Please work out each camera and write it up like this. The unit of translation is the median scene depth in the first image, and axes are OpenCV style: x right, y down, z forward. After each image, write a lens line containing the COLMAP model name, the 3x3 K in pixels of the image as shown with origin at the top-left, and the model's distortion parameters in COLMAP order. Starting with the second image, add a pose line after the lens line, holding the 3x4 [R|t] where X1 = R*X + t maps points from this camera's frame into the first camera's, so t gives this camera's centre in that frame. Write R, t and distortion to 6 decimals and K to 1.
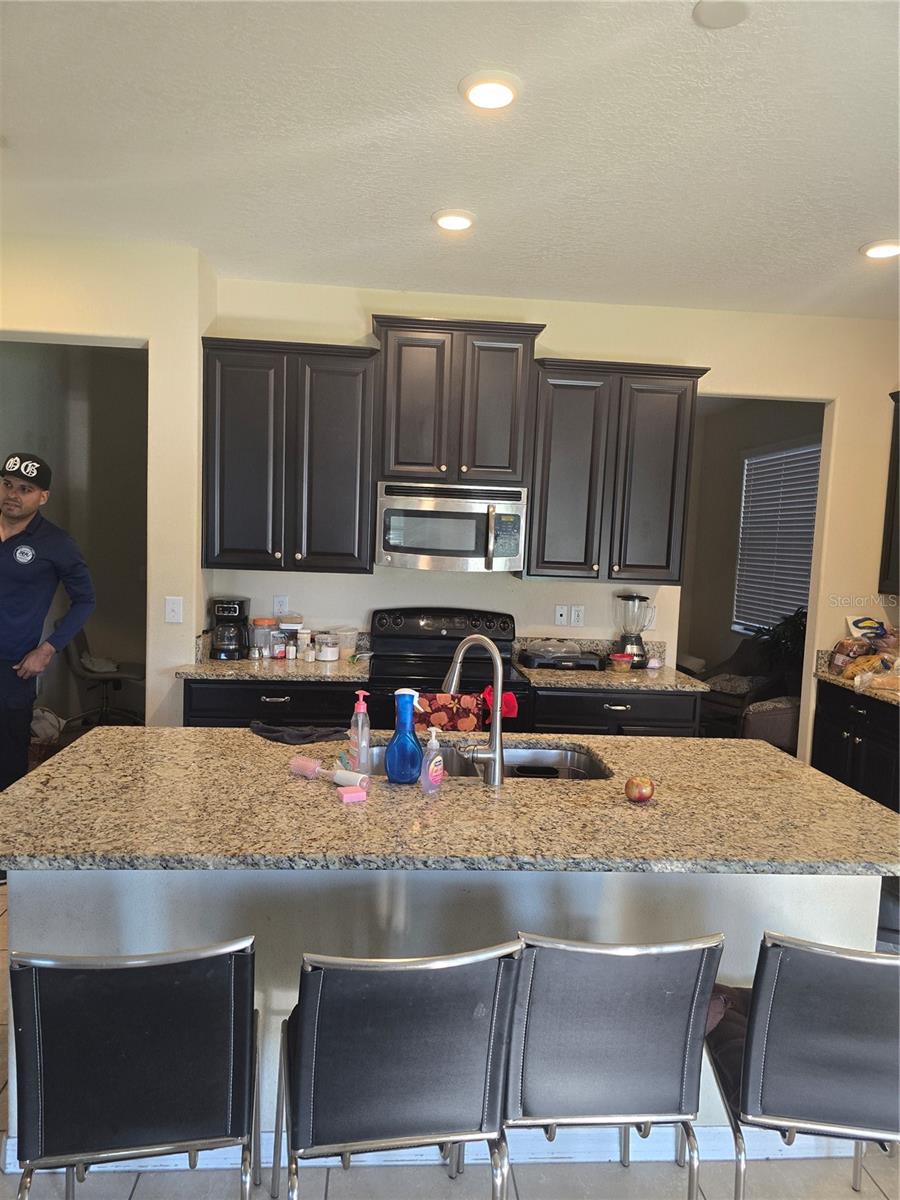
lens RADIAL K [[808.2, 0, 459.5], [0, 808.2, 607.8], [0, 0, 1]] dist [0.090289, -0.098942]
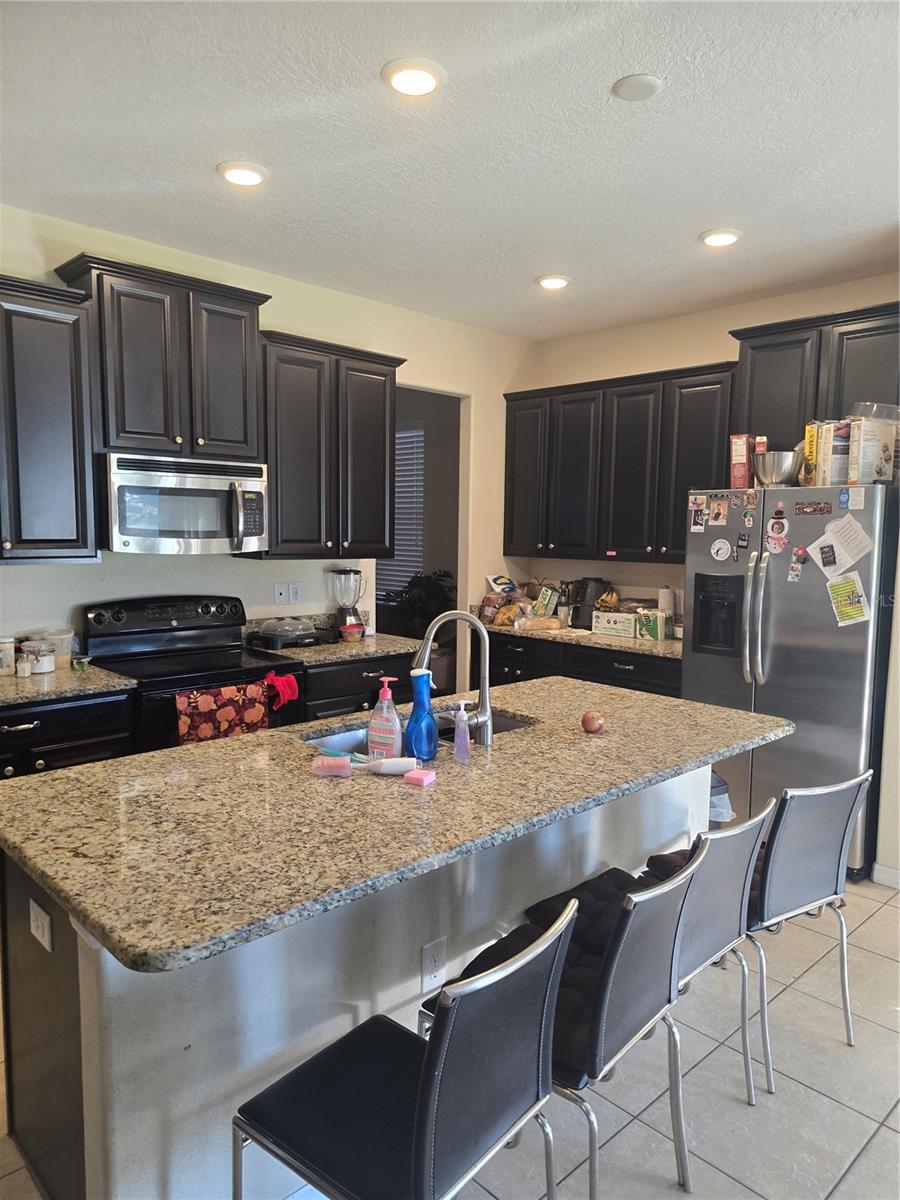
lens RADIAL K [[808.2, 0, 459.5], [0, 808.2, 607.8], [0, 0, 1]] dist [0.090289, -0.098942]
pose [[0.770488, -0.094040, 0.630480, -0.522028], [0.073881, 0.995567, 0.058207, -0.024307], [-0.633159, 0.001733, 0.774020, 0.146073]]
